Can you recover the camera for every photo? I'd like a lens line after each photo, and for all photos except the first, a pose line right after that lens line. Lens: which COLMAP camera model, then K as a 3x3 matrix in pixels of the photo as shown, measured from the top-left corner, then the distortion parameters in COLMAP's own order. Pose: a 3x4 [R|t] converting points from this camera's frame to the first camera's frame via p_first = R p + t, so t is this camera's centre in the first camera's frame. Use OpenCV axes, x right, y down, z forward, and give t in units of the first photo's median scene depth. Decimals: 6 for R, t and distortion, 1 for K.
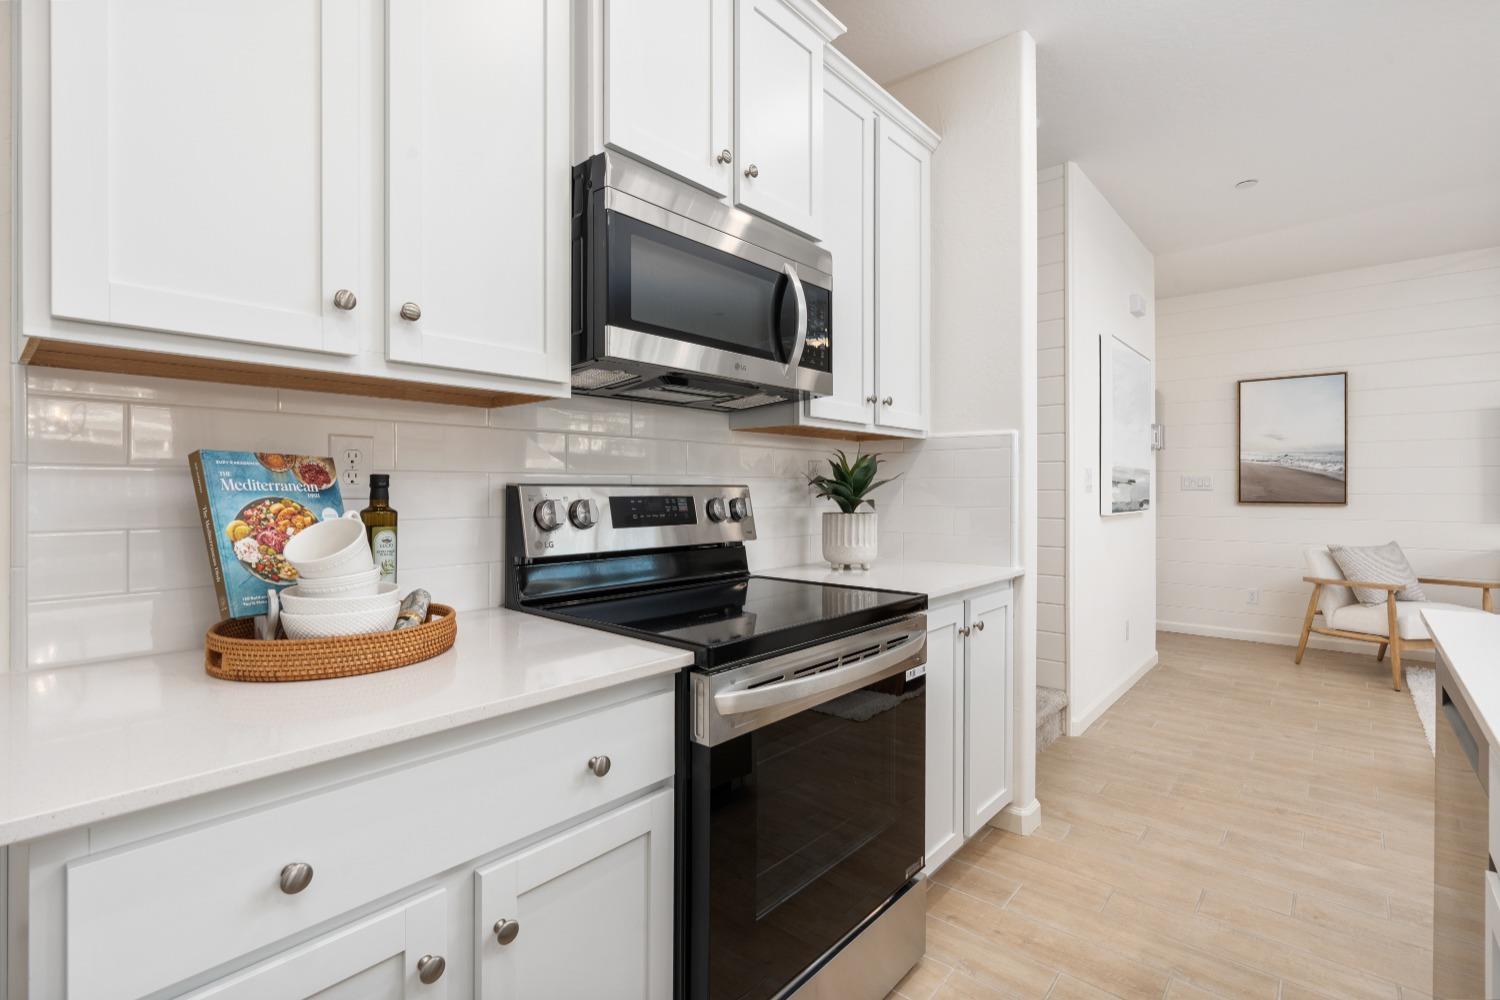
lens RADIAL K [[693.5, 0, 755.3], [0, 693.5, 491.0], [0, 0, 1]] dist [-0.010114, 0.001763]
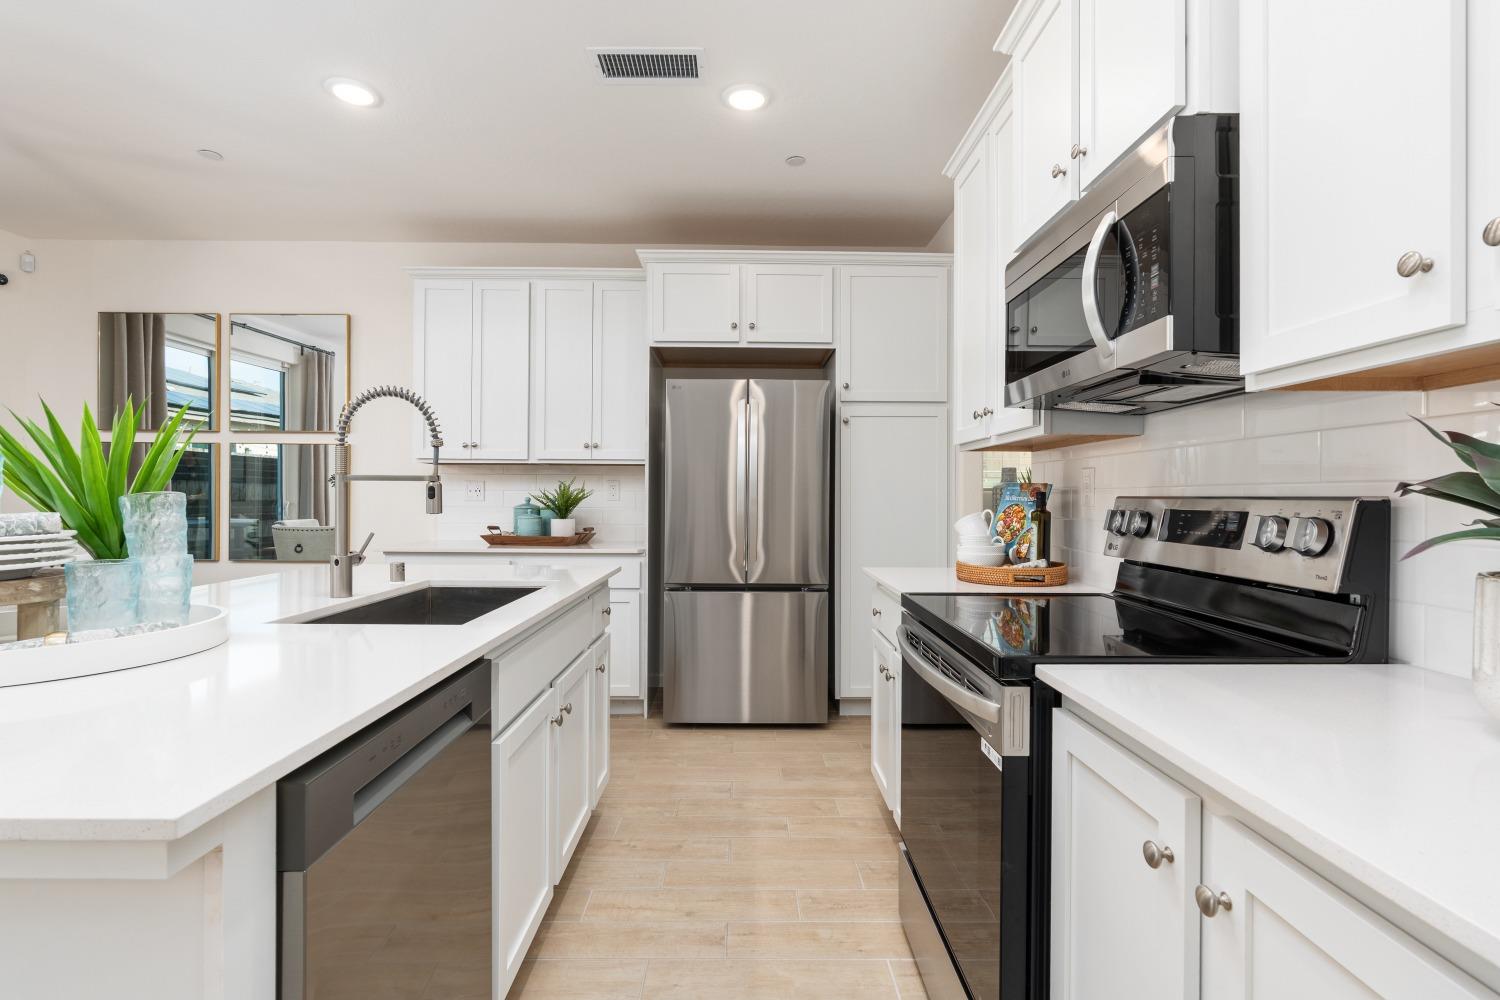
lens RADIAL K [[693.5, 0, 749.4], [0, 693.5, 493.9], [0, 0, 1]] dist [-0.010114, 0.001763]
pose [[-0.750785, -0.008811, -0.660487, 0.898092], [-0.010348, 0.999945, -0.001577, -0.006075], [0.660465, 0.005650, -0.750835, 1.362515]]
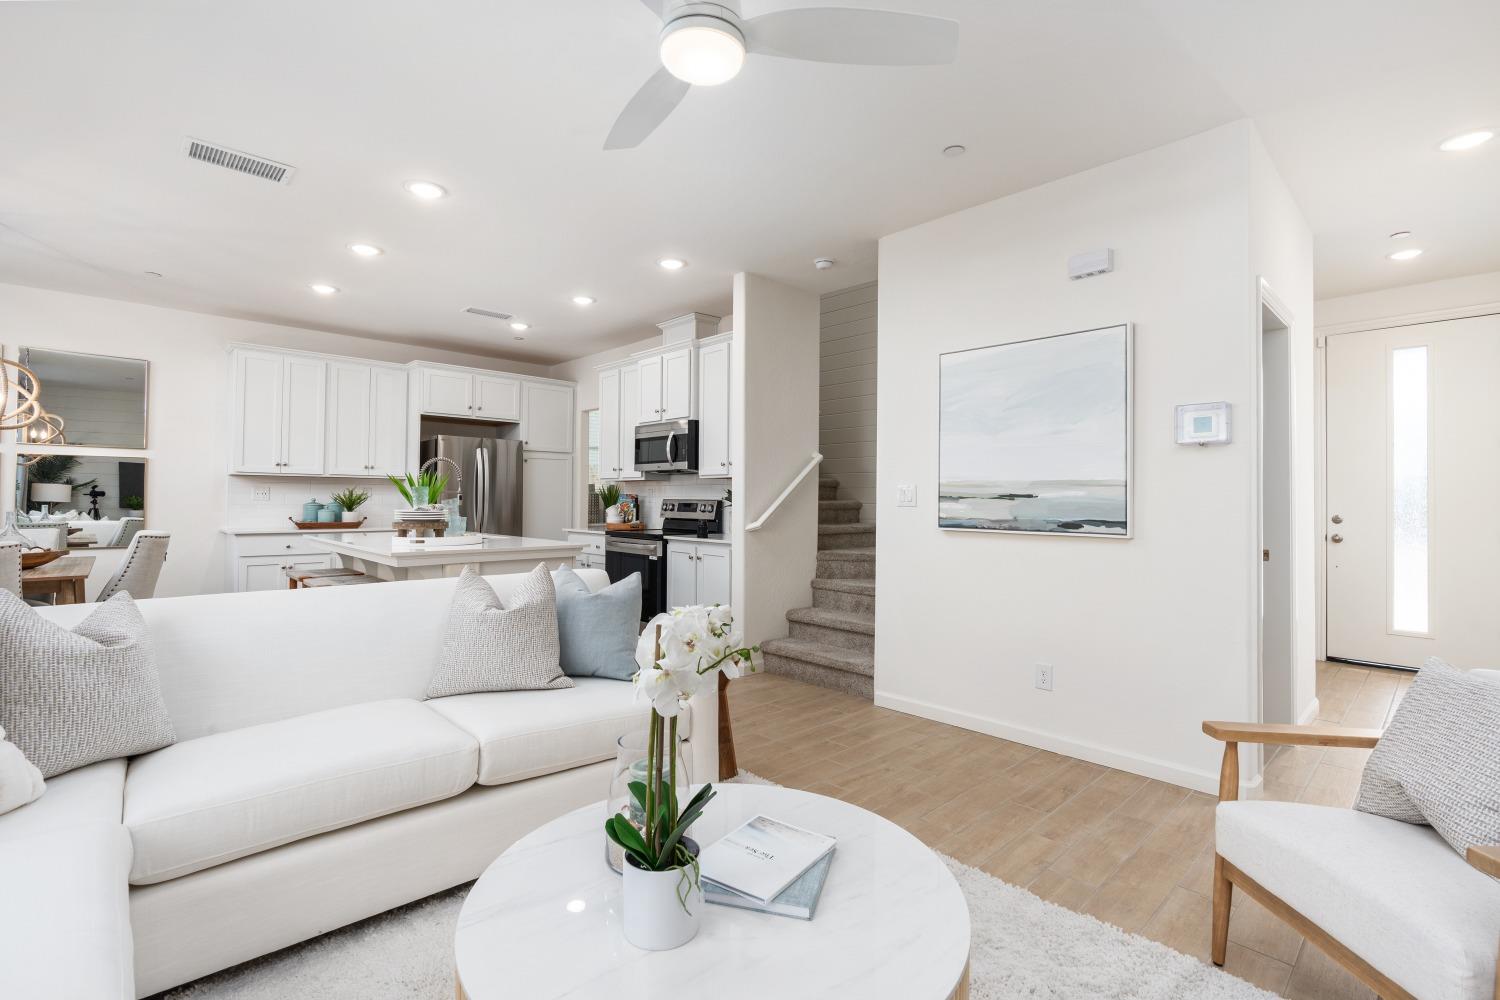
lens RADIAL K [[693.5, 0, 741.6], [0, 693.5, 483.8], [0, 0, 1]] dist [-0.010114, 0.001763]
pose [[-0.112514, -0.025835, -0.993314, 3.346147], [-0.013668, 0.999608, -0.024450, -0.008065], [0.993556, 0.010826, -0.112823, 1.747460]]
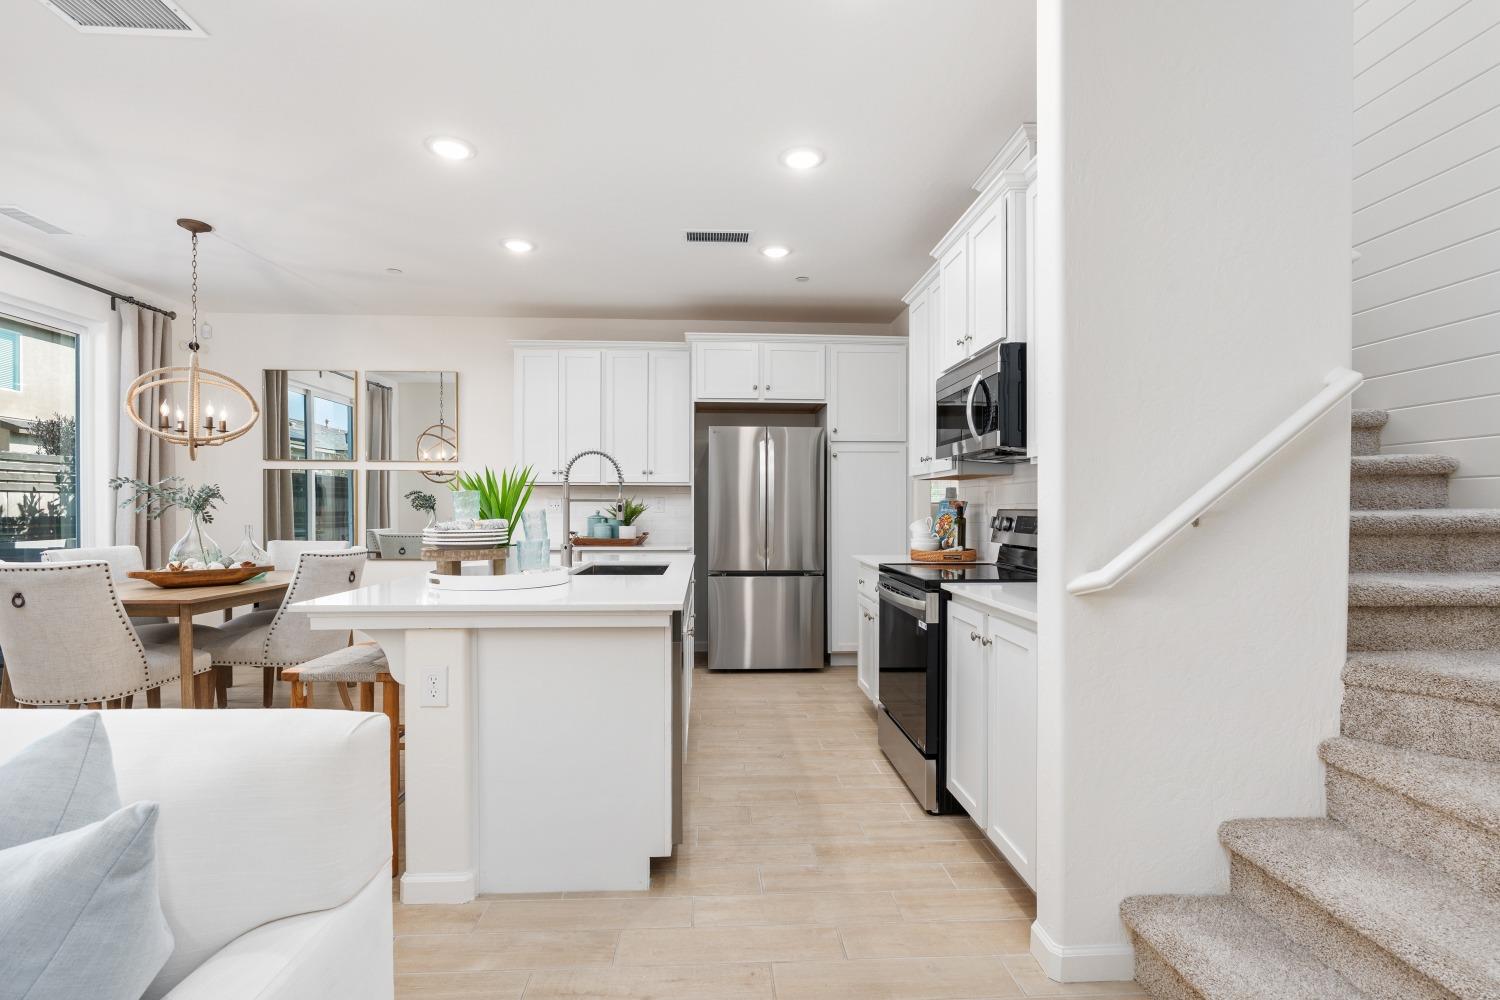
lens RADIAL K [[693.5, 0, 738.0], [0, 693.5, 508.0], [0, 0, 1]] dist [-0.010114, 0.001763]
pose [[-0.727507, -0.003176, -0.686093, 1.644635], [-0.006554, 0.999976, 0.002321, -0.012500], [0.686069, 0.006185, -0.727510, 1.862057]]
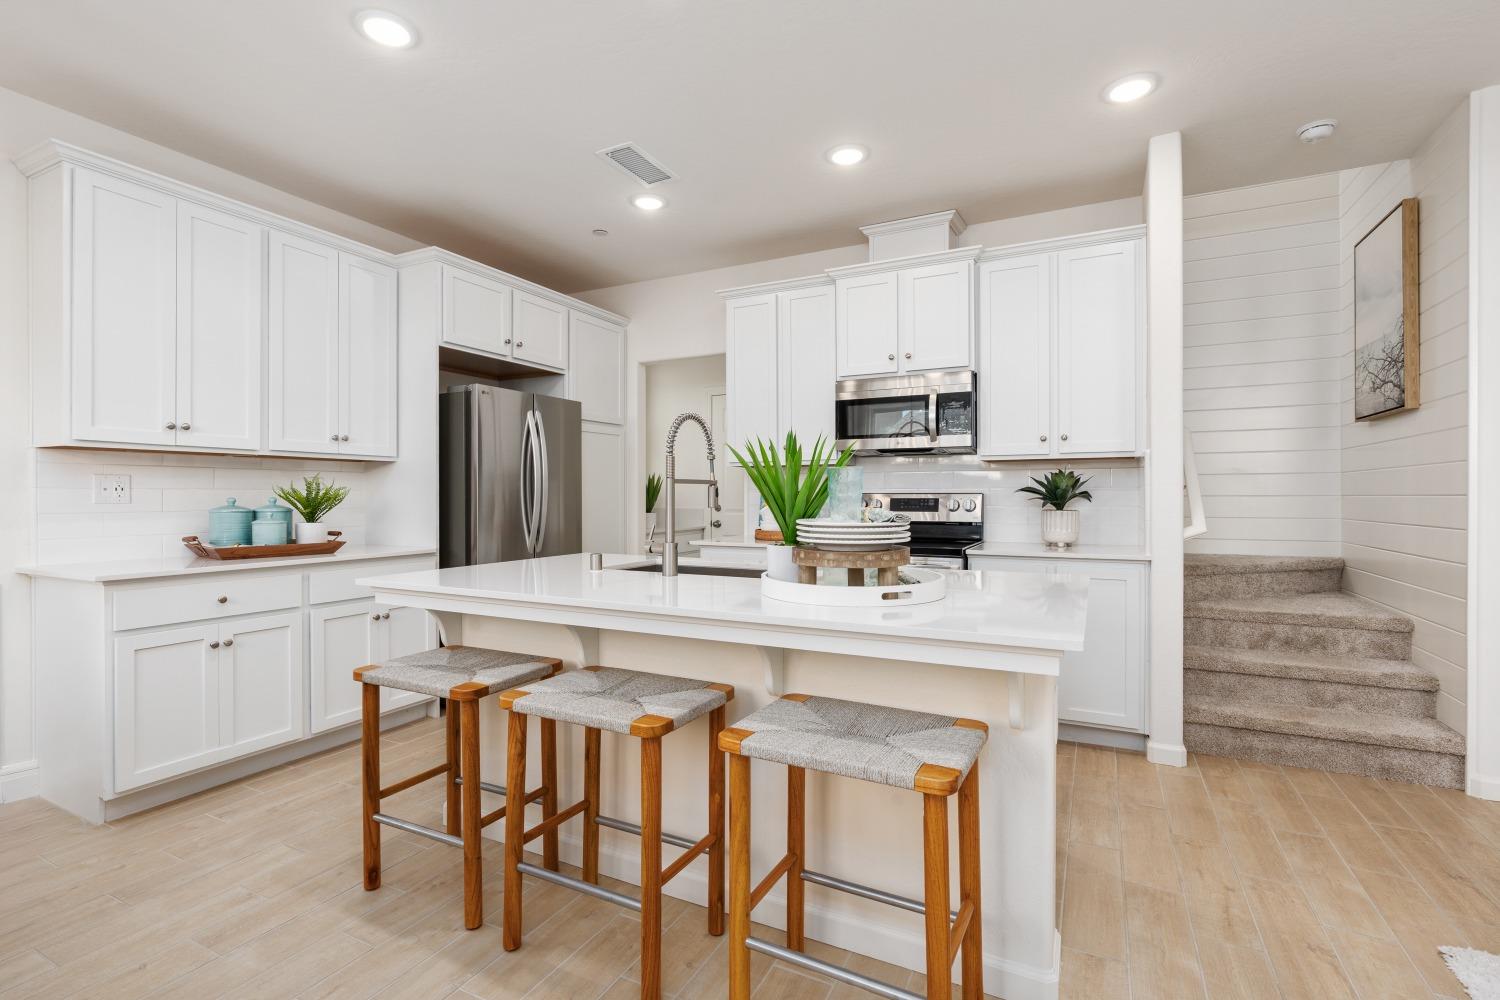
lens RADIAL K [[693.5, 0, 744.3], [0, 693.5, 495.5], [0, 0, 1]] dist [-0.010114, 0.001763]
pose [[0.231671, -0.000464, -0.972794, 2.043826], [-0.002341, 0.999997, -0.001034, 0.003097], [0.972791, 0.002516, 0.231669, -0.058411]]
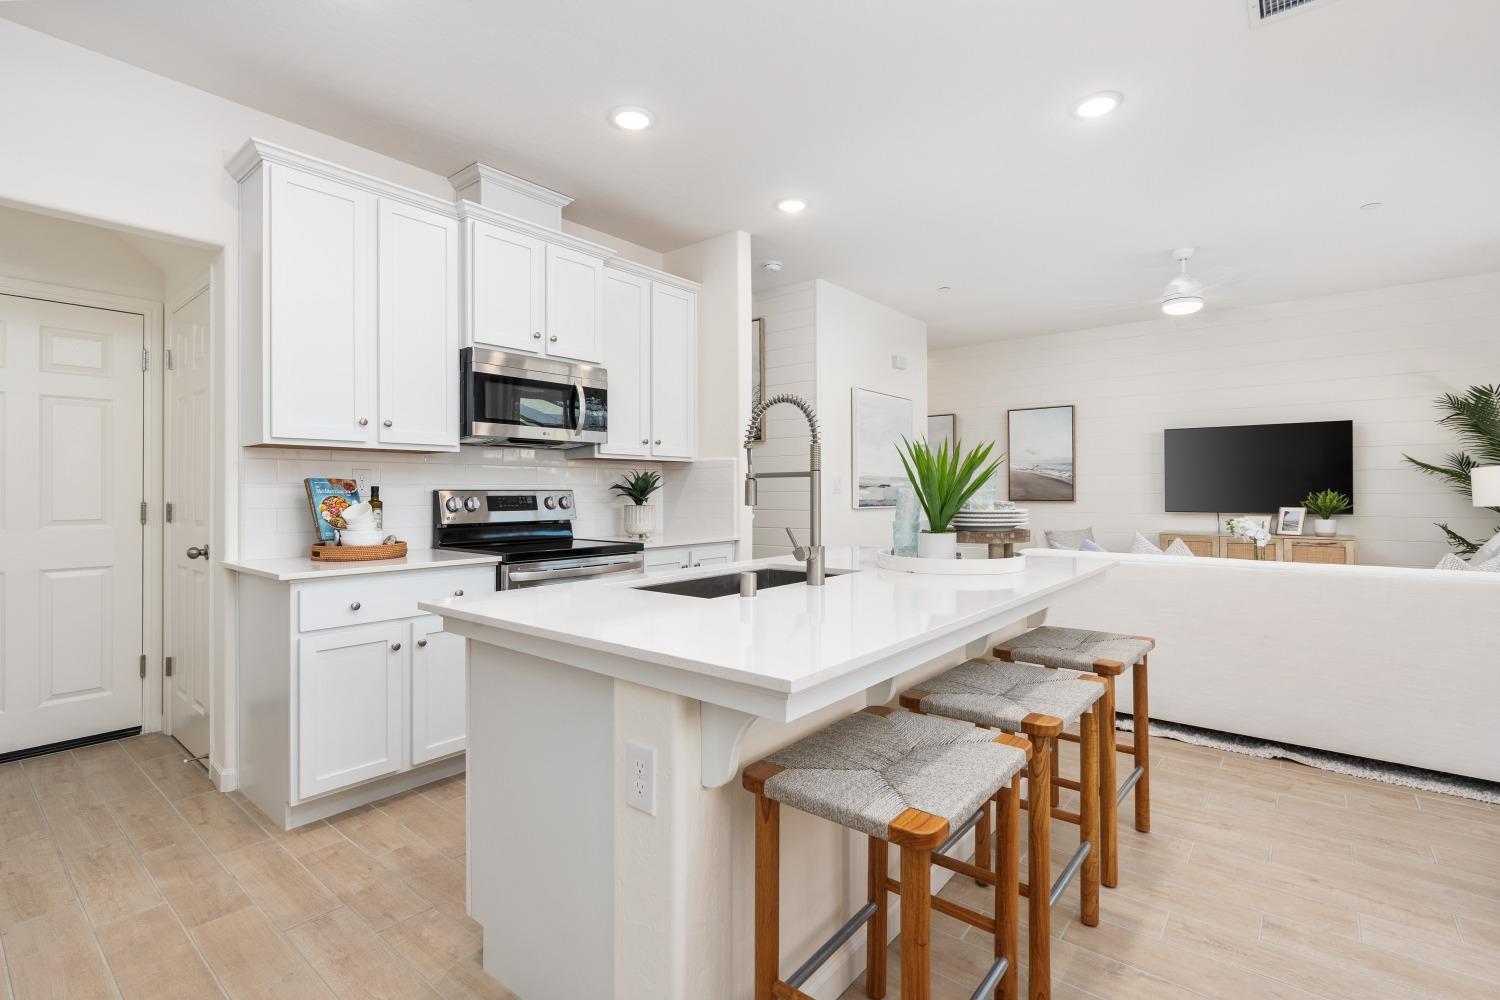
lens RADIAL K [[693.5, 0, 754.3], [0, 693.5, 490.3], [0, 0, 1]] dist [-0.010114, 0.001763]
pose [[0.999539, -0.004985, 0.029951, 0.519476], [0.005162, 0.999970, -0.005821, 0.007812], [-0.029921, 0.005973, 0.999534, -1.066925]]
